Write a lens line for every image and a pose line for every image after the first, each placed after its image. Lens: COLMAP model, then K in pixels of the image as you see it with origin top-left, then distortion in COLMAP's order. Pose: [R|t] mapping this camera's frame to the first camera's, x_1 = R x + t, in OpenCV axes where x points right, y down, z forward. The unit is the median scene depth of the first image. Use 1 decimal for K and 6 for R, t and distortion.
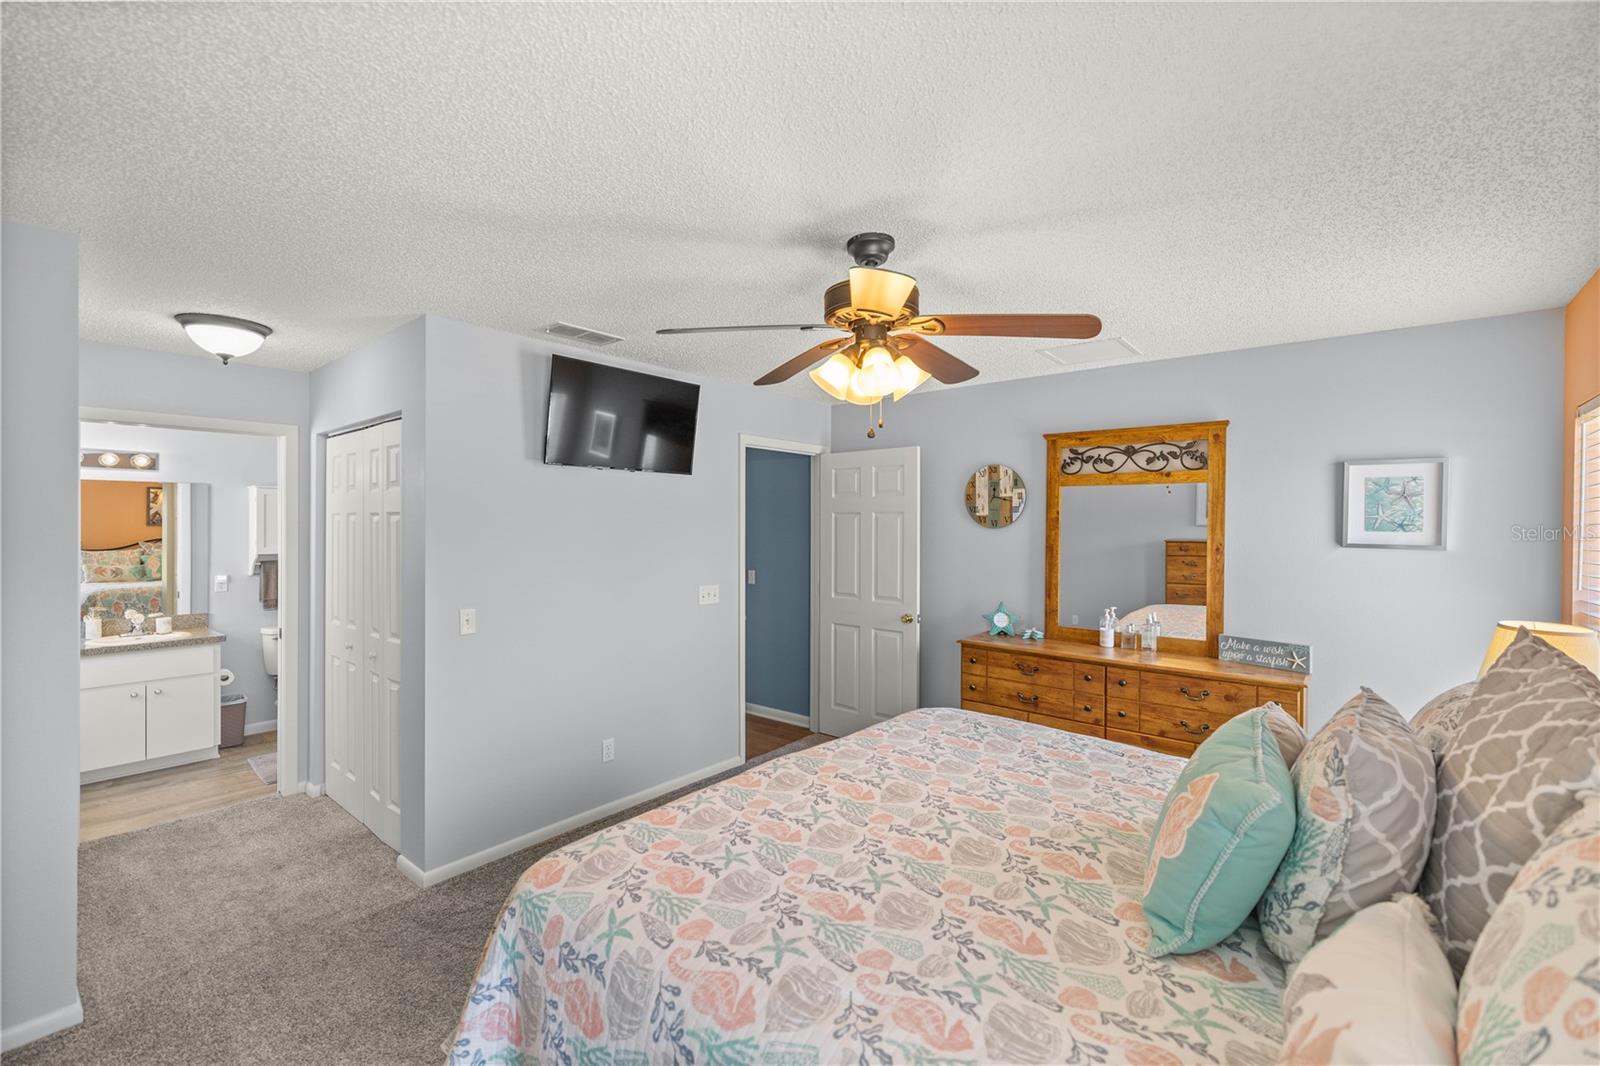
lens RADIAL K [[674.1, 0, 804.6], [0, 674.1, 519.1], [0, 0, 1]] dist [-0.000154, -0.000865]
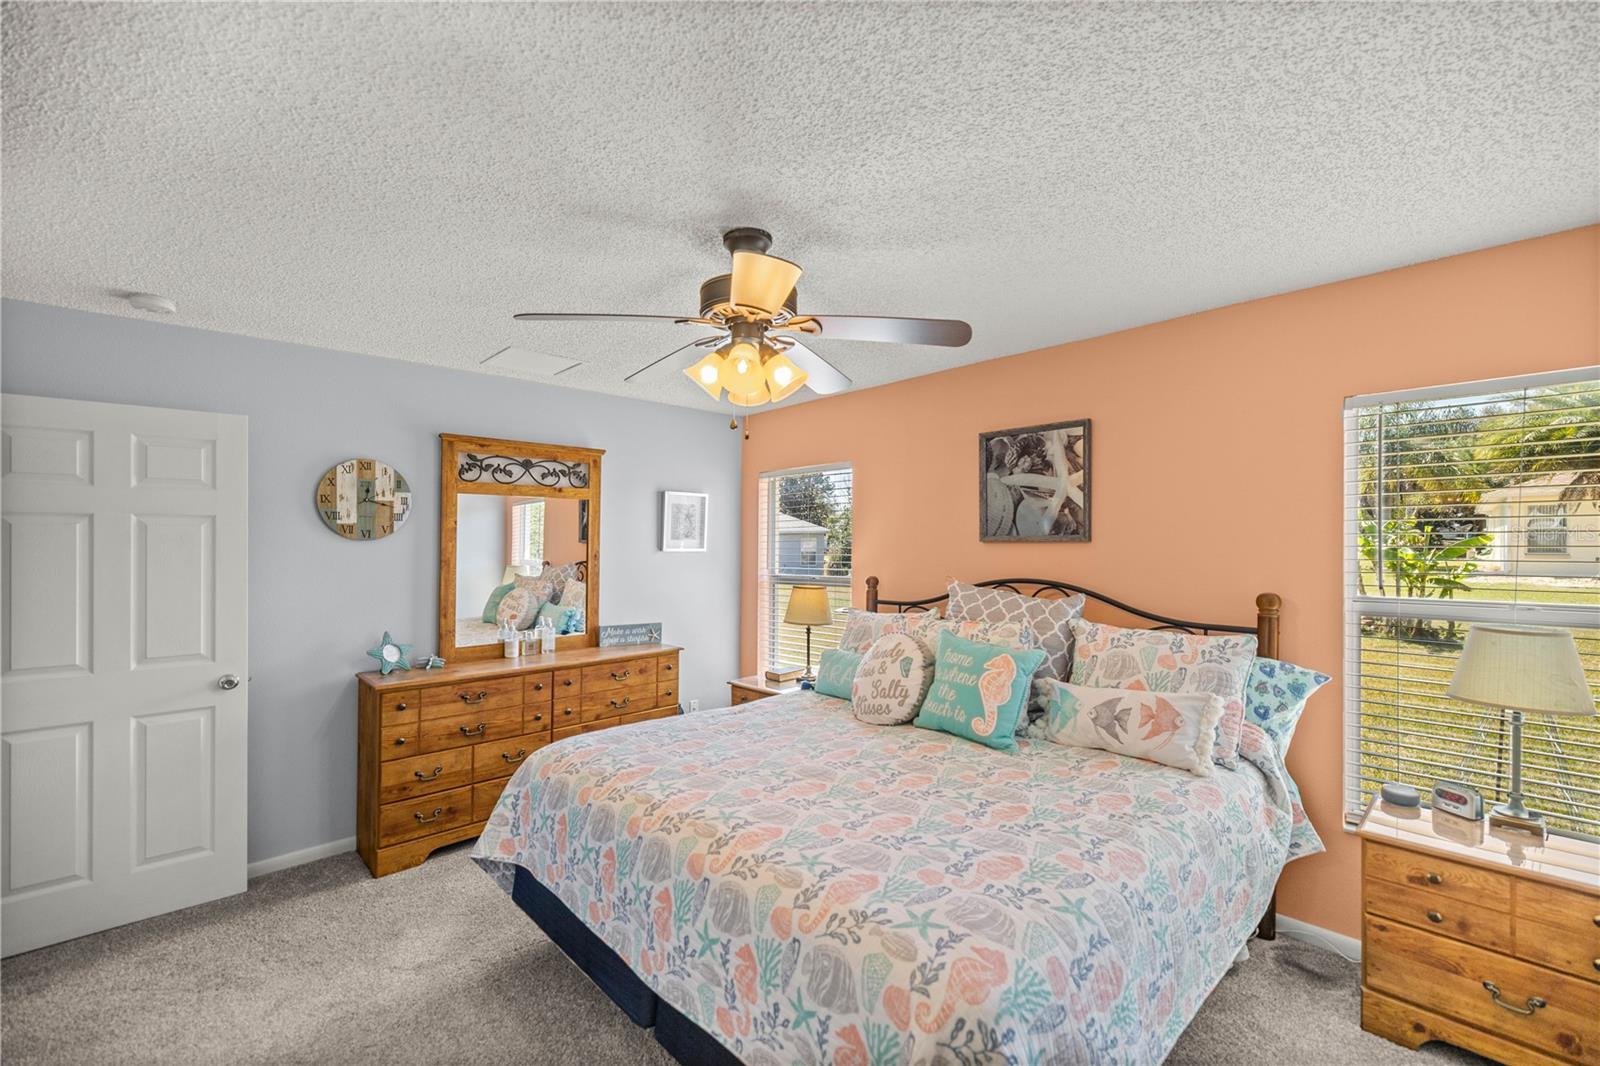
lens RADIAL K [[674.1, 0, 784.9], [0, 674.1, 544.8], [0, 0, 1]] dist [-0.000154, -0.000865]
pose [[0.130772, -0.009604, 0.991366, -0.505571], [-0.000906, 0.999952, 0.009807, 0.012392], [-0.991412, -0.002181, 0.130757, 0.483147]]
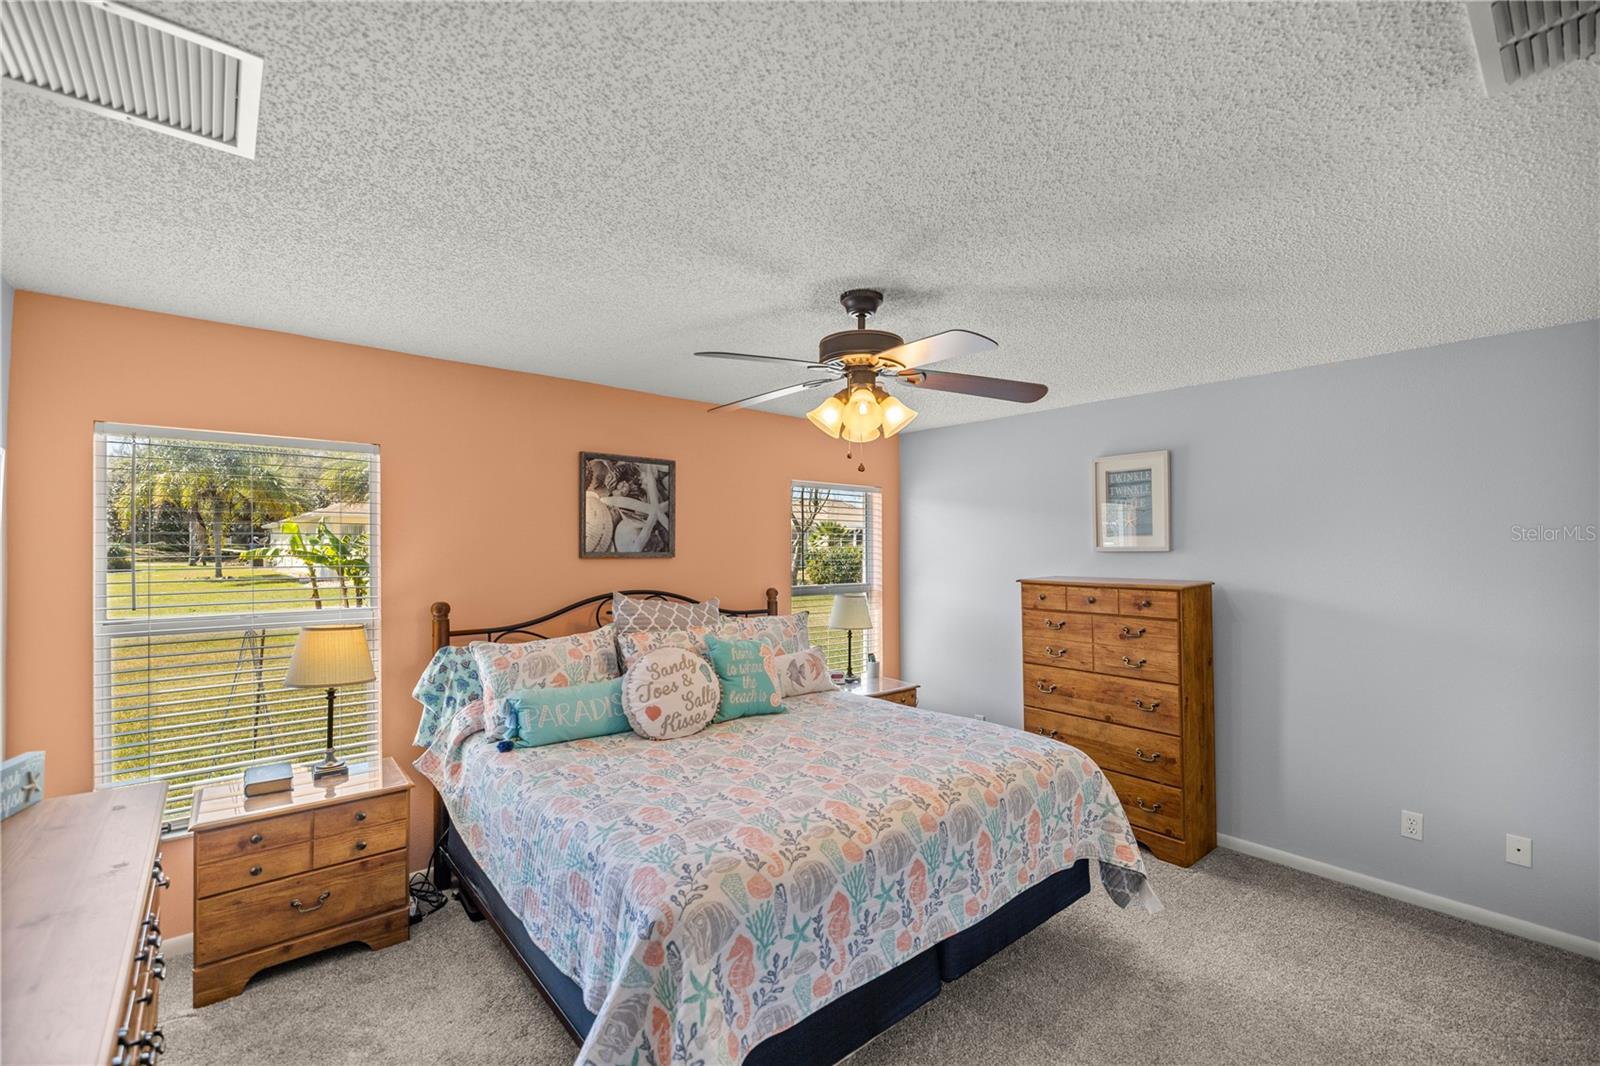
lens RADIAL K [[674.1, 0, 787.7], [0, 674.1, 545.5], [0, 0, 1]] dist [-0.000154, -0.000865]
pose [[-0.983480, -0.009301, 0.180780, 0.013432], [-0.011392, 0.999880, -0.010535, 0.006526], [-0.180660, -0.012420, -0.983467, 1.244869]]
